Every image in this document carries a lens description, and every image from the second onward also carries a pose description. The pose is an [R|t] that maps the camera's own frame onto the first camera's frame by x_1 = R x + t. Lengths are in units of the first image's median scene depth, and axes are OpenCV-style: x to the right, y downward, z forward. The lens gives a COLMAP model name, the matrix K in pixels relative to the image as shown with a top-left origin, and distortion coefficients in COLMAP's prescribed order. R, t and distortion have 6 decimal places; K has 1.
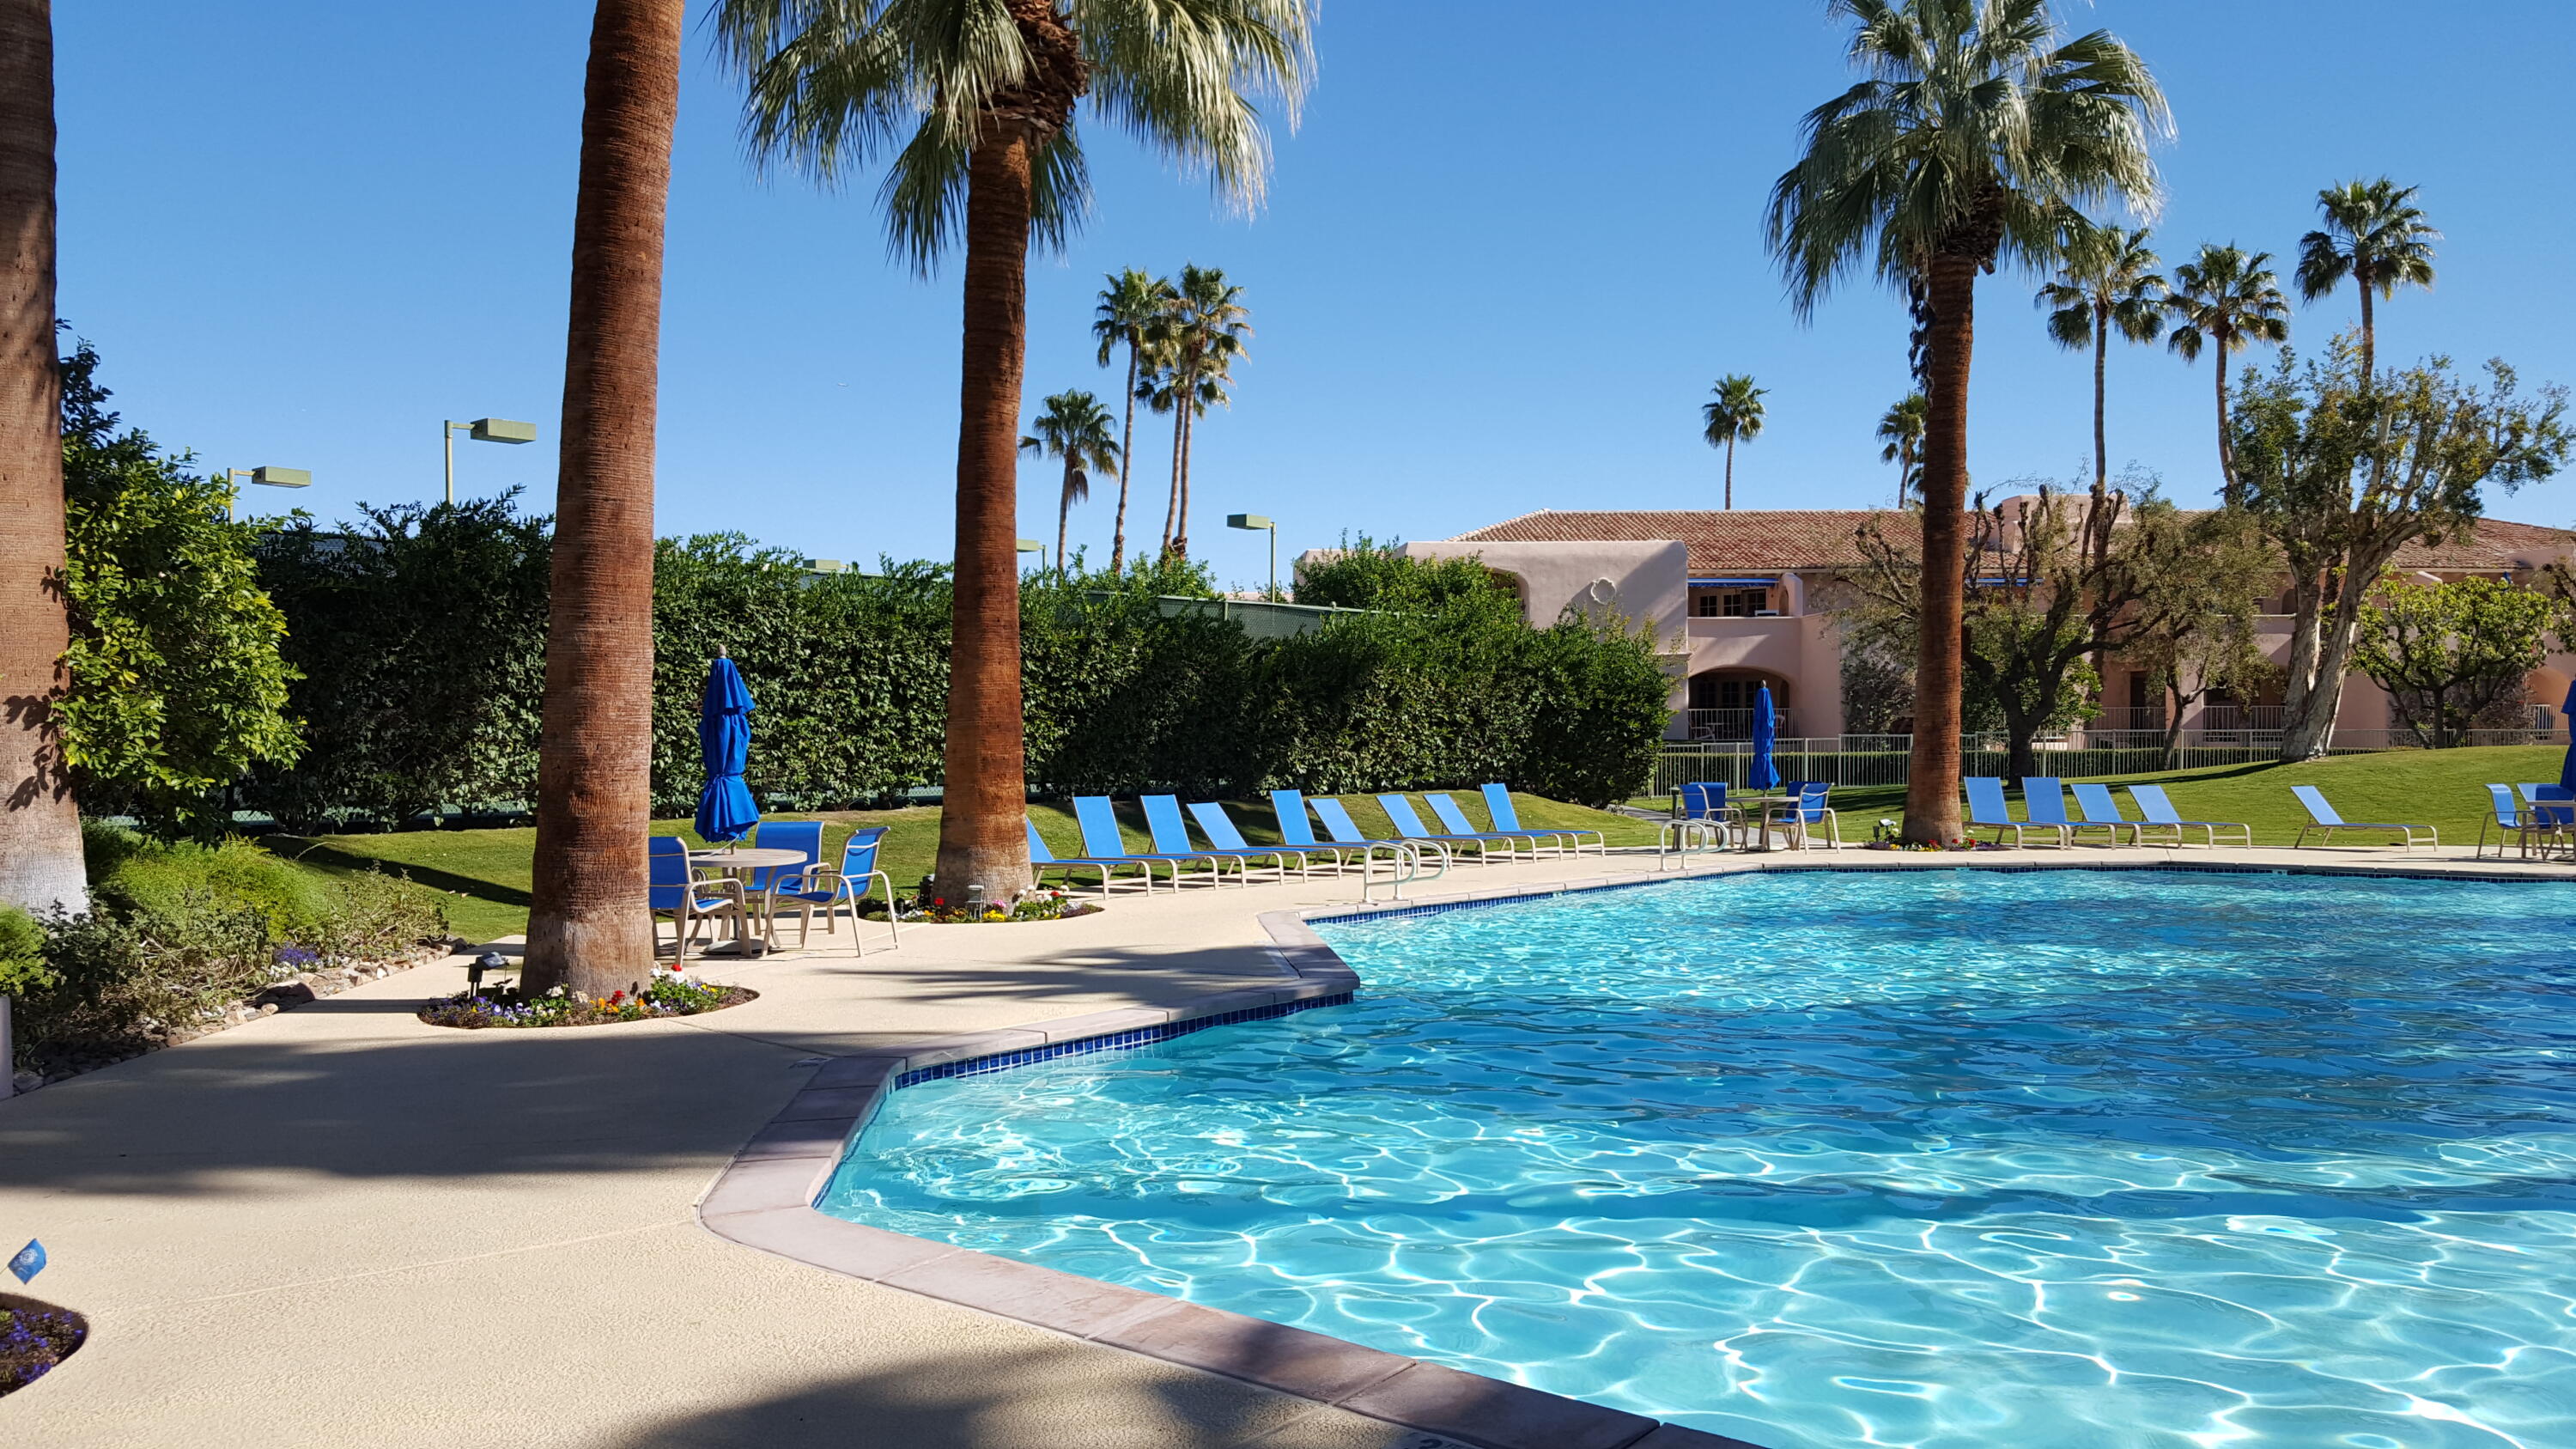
lens RADIAL K [[2176.2, 0, 1288.0], [0, 2176.2, 724.5], [0, 0, 1]] dist [0.152738, -0.271338]
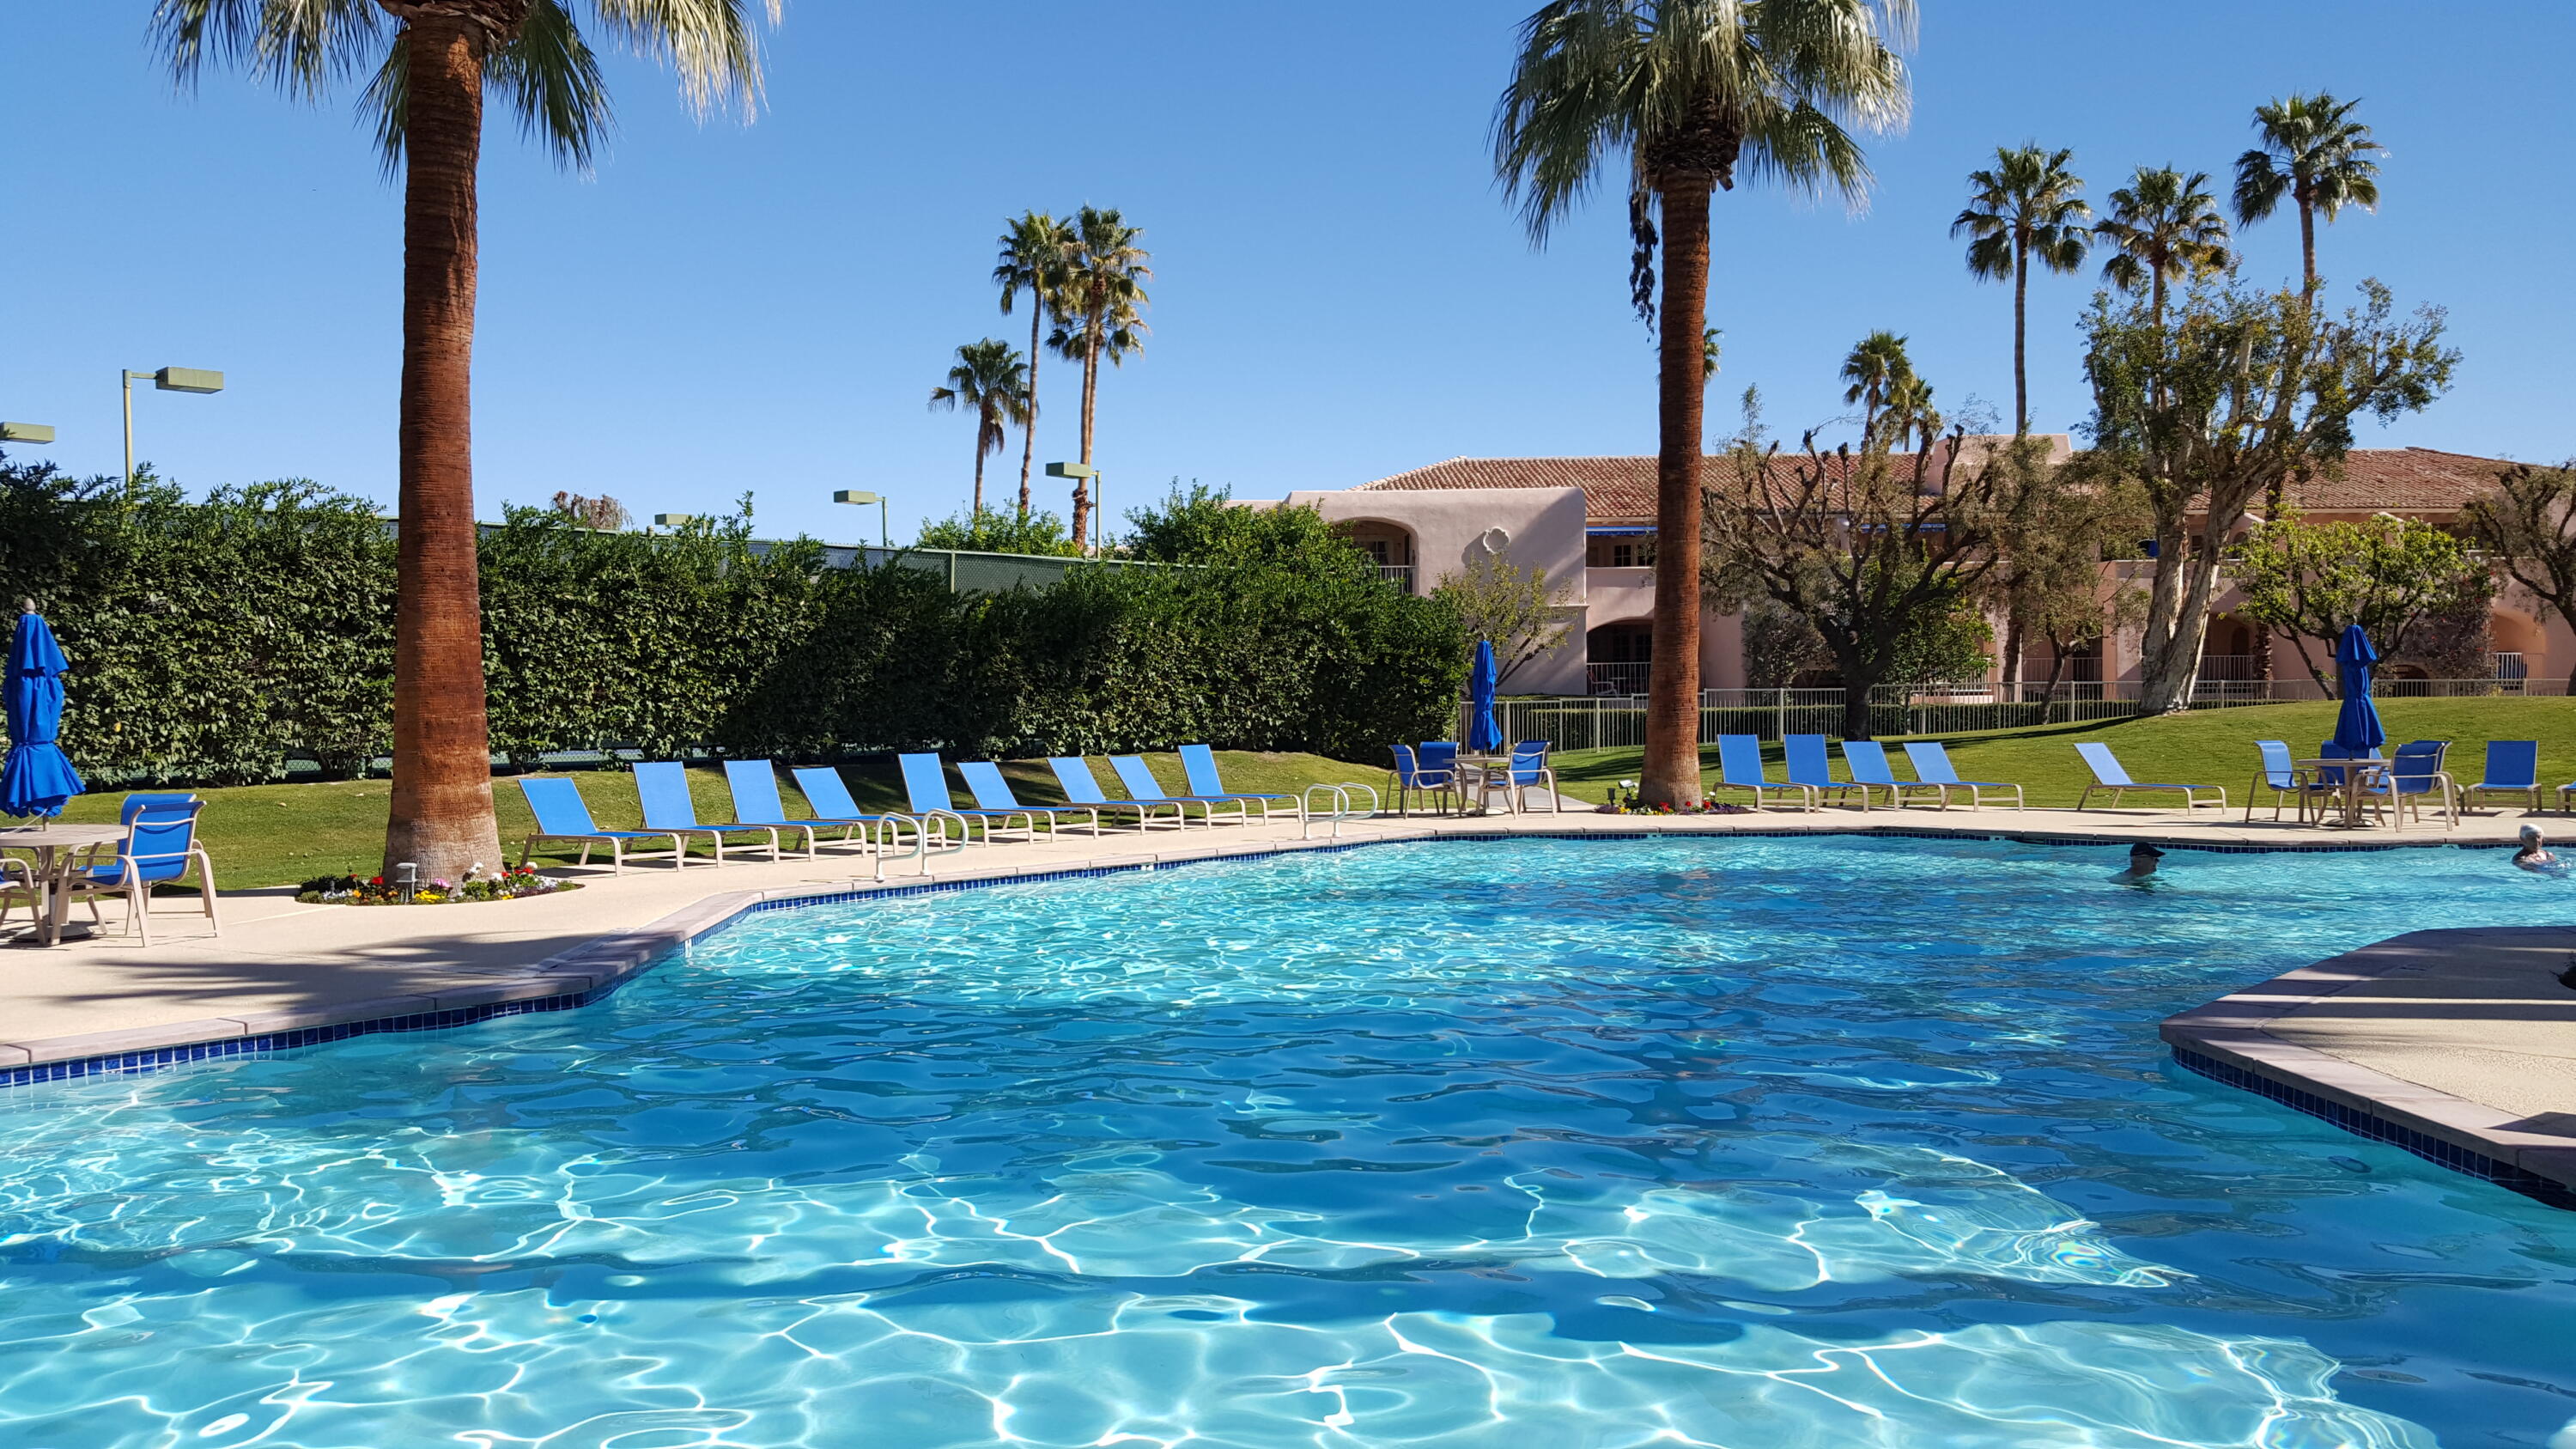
lens RADIAL K [[2161.2, 0, 1288.0], [0, 2161.2, 724.5], [0, 0, 1]] dist [0.144344, -0.281094]
pose [[0.998510, -0.004241, -0.054397, 0.143459], [0.005345, 0.999782, 0.020160, -0.000074], [0.054299, -0.020421, 0.998316, 0.059179]]
